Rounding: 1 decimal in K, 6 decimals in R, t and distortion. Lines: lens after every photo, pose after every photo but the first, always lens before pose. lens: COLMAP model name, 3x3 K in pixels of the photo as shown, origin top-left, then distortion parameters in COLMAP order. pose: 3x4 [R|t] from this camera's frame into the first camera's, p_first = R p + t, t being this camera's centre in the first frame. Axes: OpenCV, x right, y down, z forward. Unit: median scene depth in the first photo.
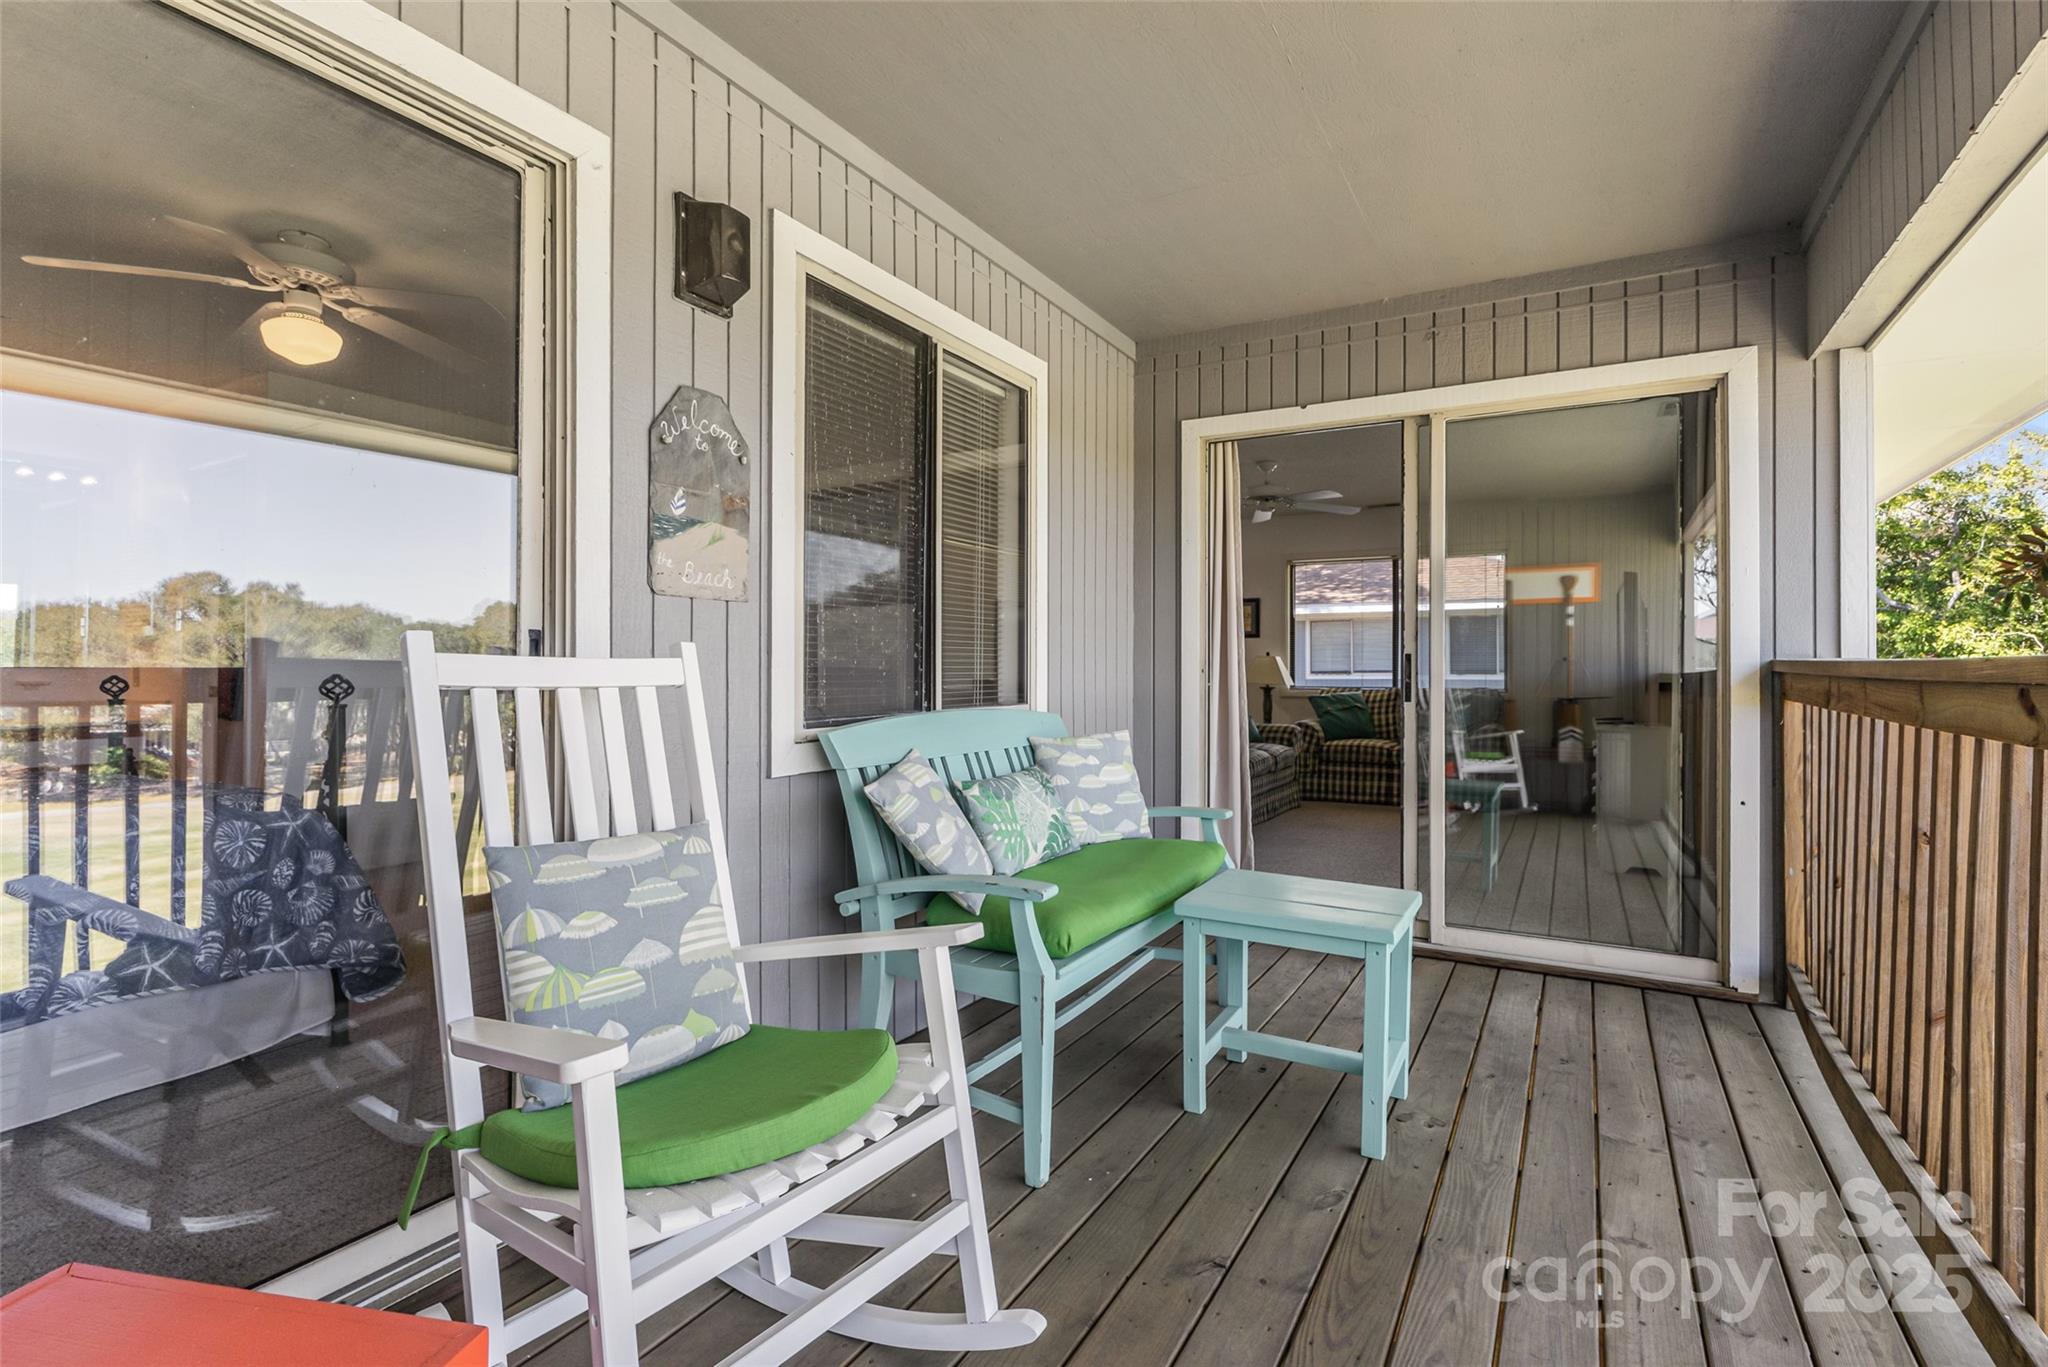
lens RADIAL K [[960.3, 0, 1043.7], [0, 960.3, 668.6], [0, 0, 1]] dist [-0.000025, -0.000095]
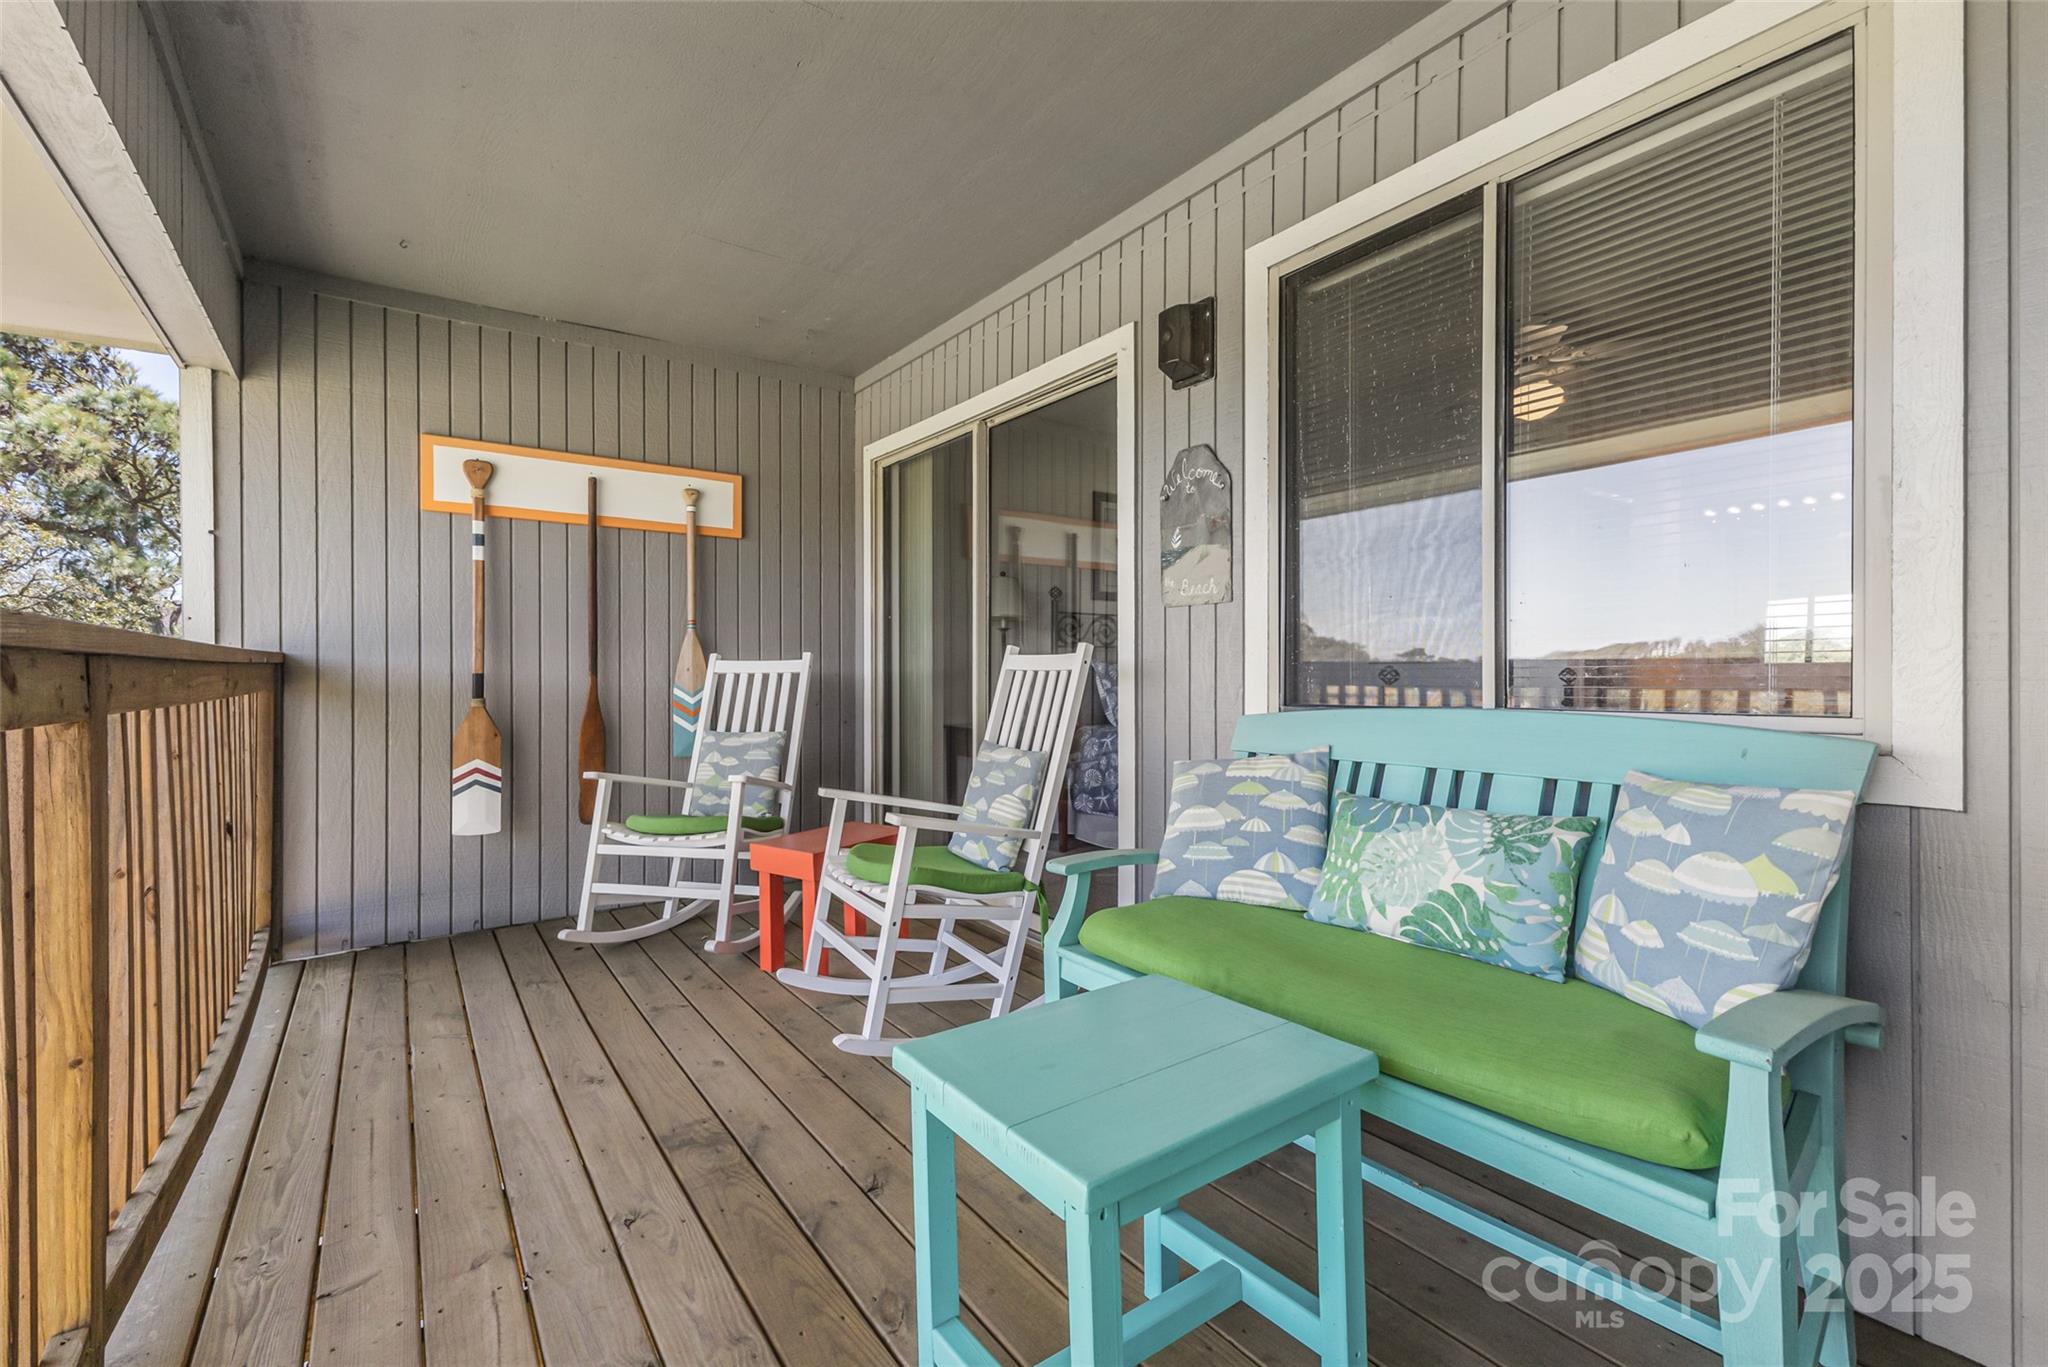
lens RADIAL K [[893.3, 0, 1061.8], [0, 893.3, 680.2], [0, 0, 1]] dist [0.004025, 0.000280]
pose [[-0.404621, 0.009002, -0.914440, 0.833861], [0.008787, 0.999944, 0.005956, 0.021082], [0.914442, -0.005625, -0.404678, 1.318029]]
